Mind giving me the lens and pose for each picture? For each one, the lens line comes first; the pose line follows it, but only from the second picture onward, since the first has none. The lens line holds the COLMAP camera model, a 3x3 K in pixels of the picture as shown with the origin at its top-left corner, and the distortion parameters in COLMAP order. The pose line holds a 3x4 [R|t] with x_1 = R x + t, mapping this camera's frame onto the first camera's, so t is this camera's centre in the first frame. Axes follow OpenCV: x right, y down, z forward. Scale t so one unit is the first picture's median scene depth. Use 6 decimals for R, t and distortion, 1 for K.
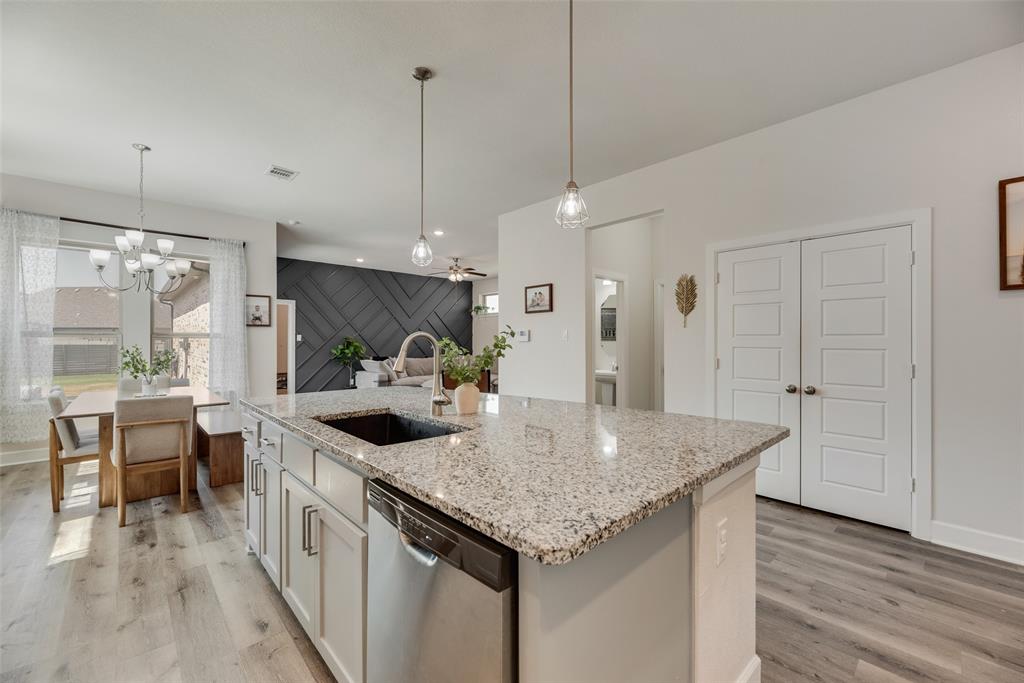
lens RADIAL K [[416.5, 0, 513.8], [0, 416.5, 343.3], [0, 0, 1]] dist [-0.001885, 0.000446]
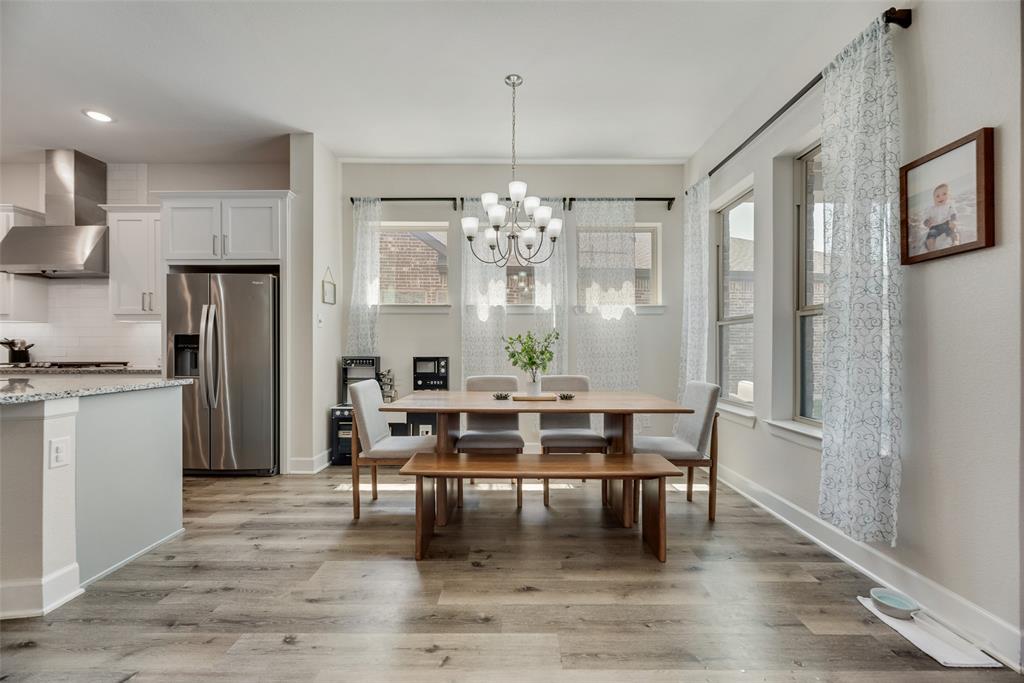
lens RADIAL K [[416.5, 0, 517.7], [0, 416.5, 349.4], [0, 0, 1]] dist [-0.001885, 0.000446]
pose [[-0.680821, 0.003147, -0.732443, -0.205000], [-0.002589, 0.999974, 0.006702, 0.023713], [0.732445, 0.006459, -0.680795, 1.004305]]
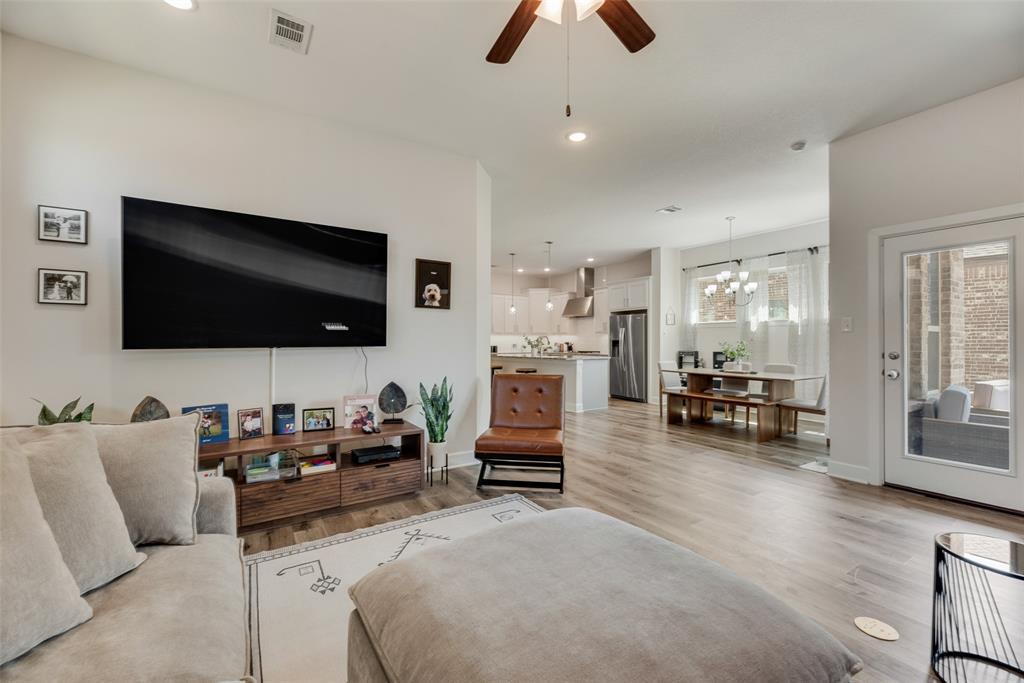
lens RADIAL K [[416.5, 0, 507.2], [0, 416.5, 341.7], [0, 0, 1]] dist [-0.001885, 0.000446]
pose [[-0.982086, -0.000718, 0.188432, -0.221543], [-0.000219, 0.999996, 0.002671, 0.007574], [-0.188433, 0.002582, -0.982083, 1.791595]]
